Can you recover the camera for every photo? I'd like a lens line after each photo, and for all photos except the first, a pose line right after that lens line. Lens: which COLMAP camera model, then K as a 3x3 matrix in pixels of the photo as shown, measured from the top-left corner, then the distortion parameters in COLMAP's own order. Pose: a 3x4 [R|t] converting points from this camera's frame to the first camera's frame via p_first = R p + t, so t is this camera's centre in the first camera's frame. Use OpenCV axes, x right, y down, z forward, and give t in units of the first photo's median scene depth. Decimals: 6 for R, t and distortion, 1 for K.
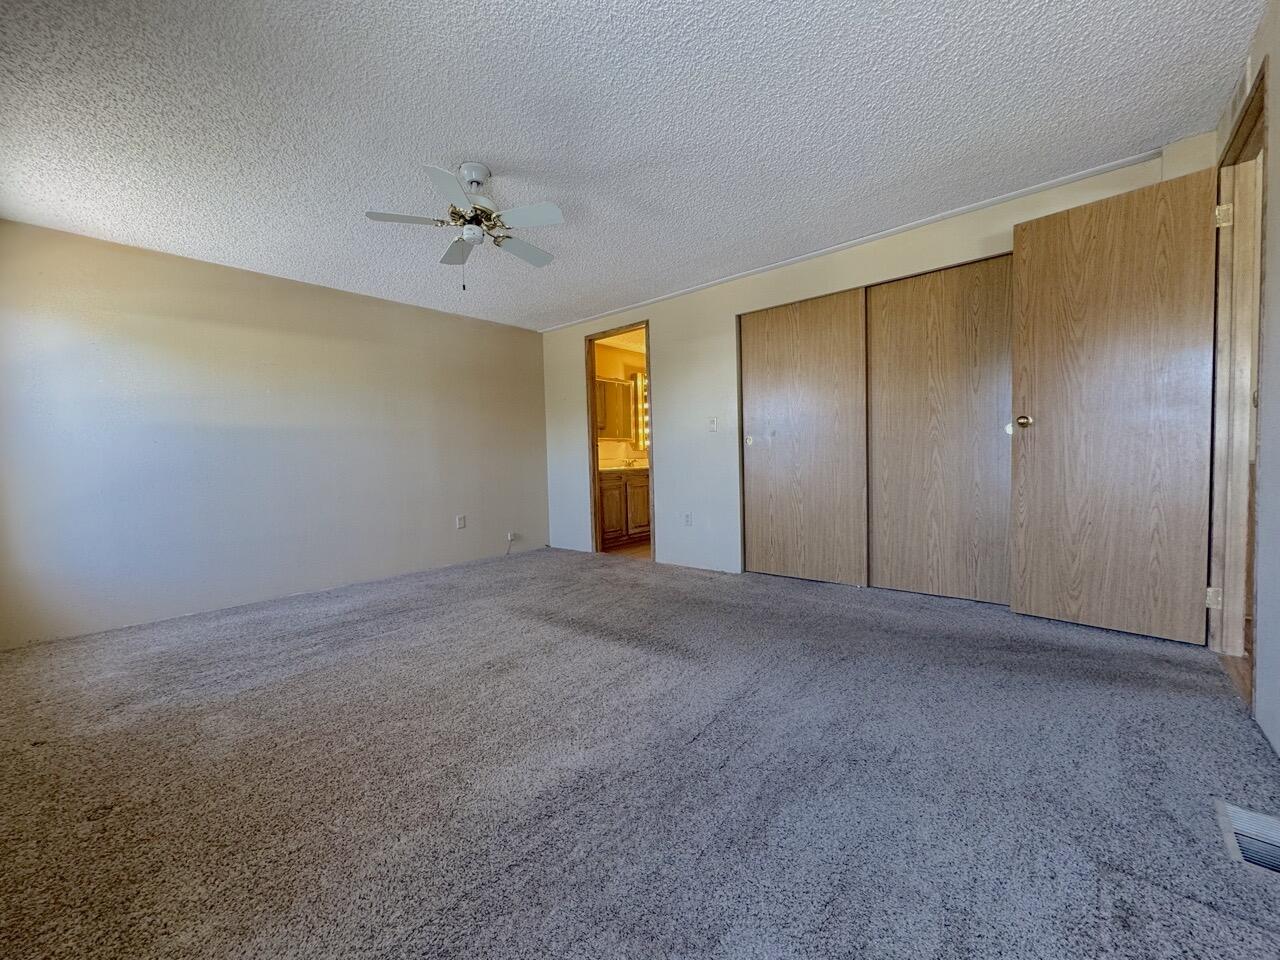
lens RADIAL K [[508.1, 0, 637.8], [0, 508.1, 477.4], [0, 0, 1]] dist [-0.004226, 0.000914]
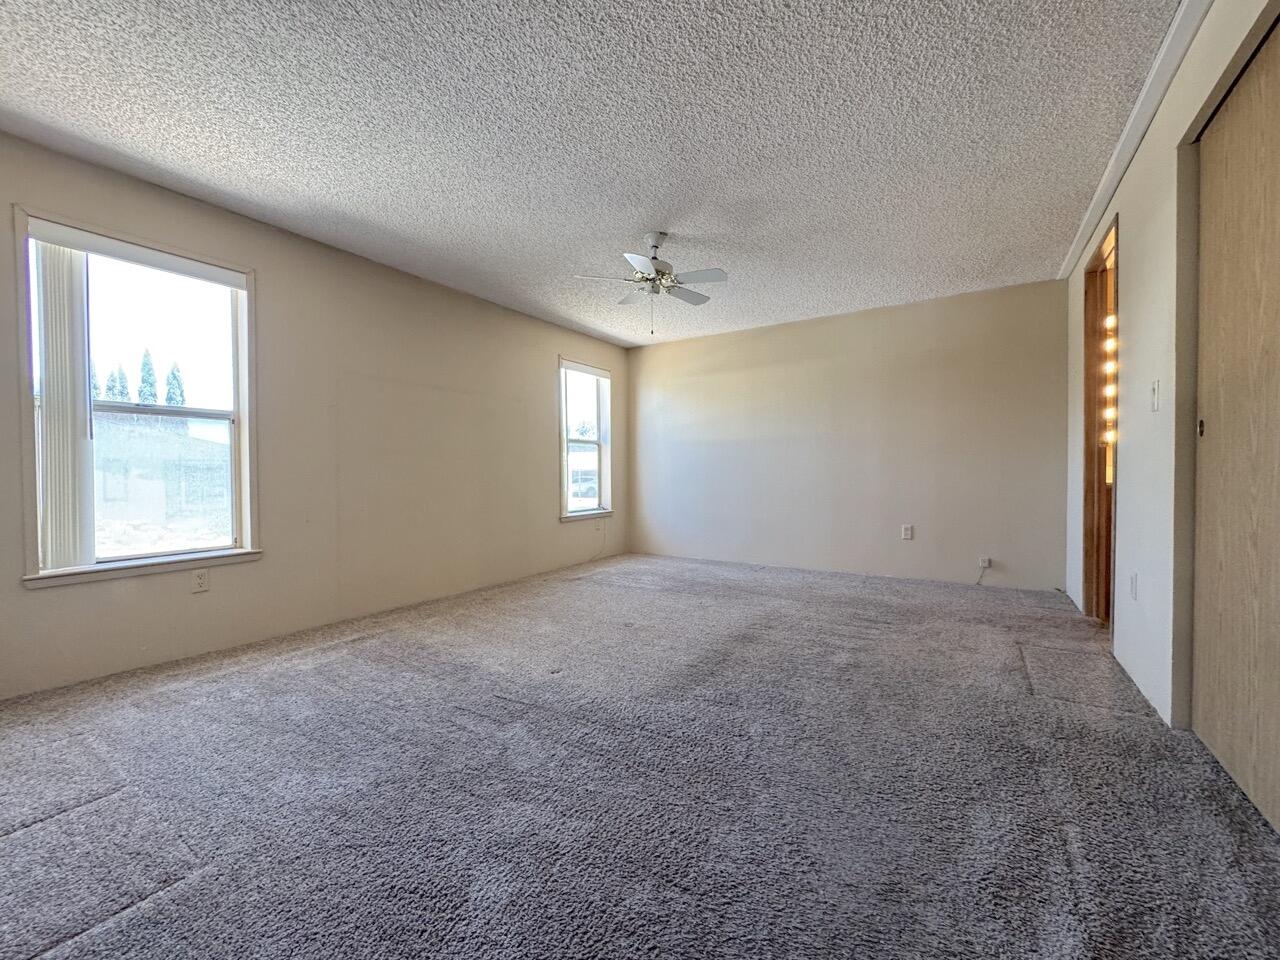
lens RADIAL K [[508.1, 0, 633.1], [0, 508.1, 480.2], [0, 0, 1]] dist [-0.004226, 0.000914]
pose [[0.137051, 0.040895, -0.989719, 0.476061], [-0.027378, 0.998922, 0.037484, -0.025436], [0.990186, 0.021960, 0.138023, 0.392547]]
